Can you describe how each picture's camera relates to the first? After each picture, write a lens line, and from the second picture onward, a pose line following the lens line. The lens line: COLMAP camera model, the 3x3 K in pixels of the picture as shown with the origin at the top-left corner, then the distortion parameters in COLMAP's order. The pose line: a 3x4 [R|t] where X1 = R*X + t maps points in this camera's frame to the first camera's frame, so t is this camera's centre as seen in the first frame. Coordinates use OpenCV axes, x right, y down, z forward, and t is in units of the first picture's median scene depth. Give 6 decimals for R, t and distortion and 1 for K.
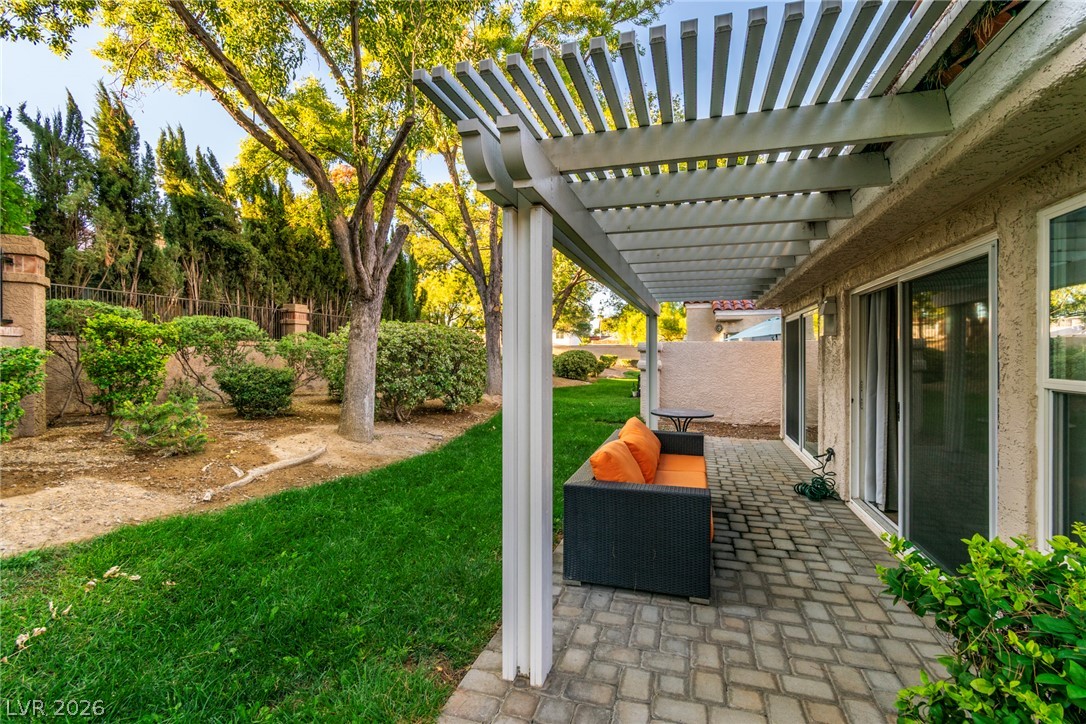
lens RADIAL K [[477.2, 0, 543.7], [0, 477.2, 360.8], [0, 0, 1]] dist [0.007007, 0.000036]
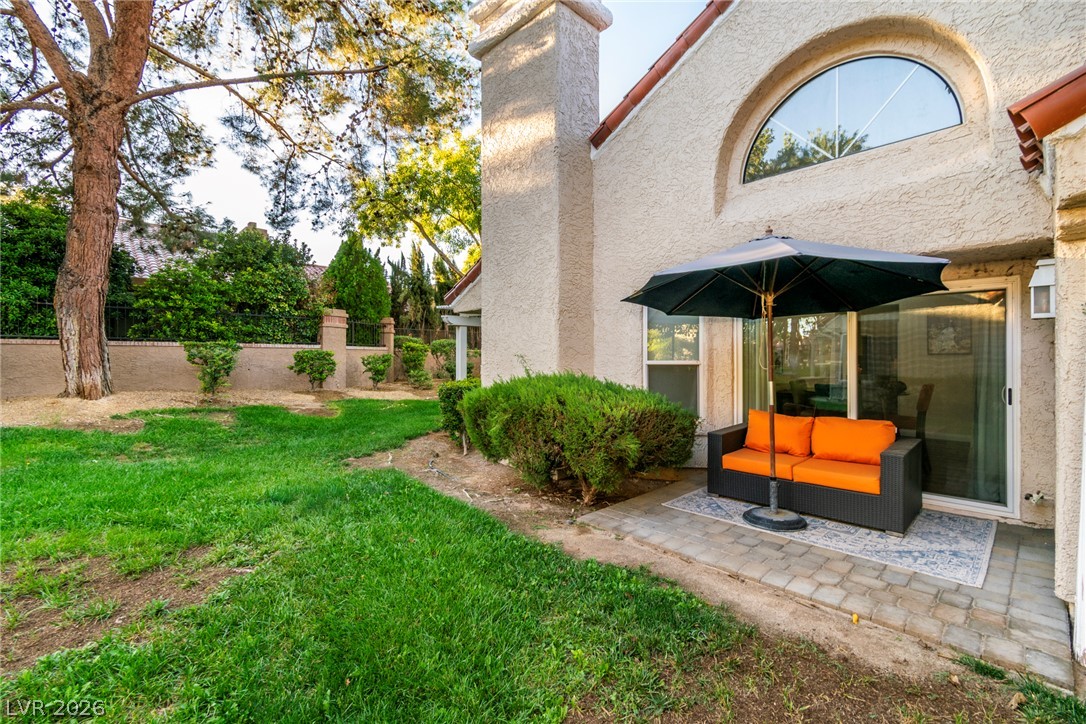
lens RADIAL K [[477.2, 0, 543.7], [0, 477.2, 360.8], [0, 0, 1]] dist [0.007007, 0.000036]
pose [[0.875160, -0.000508, -0.483834, 0.784982], [-0.004597, 0.999946, -0.009364, 0.025209], [0.483812, 0.010419, 0.875110, -0.738265]]
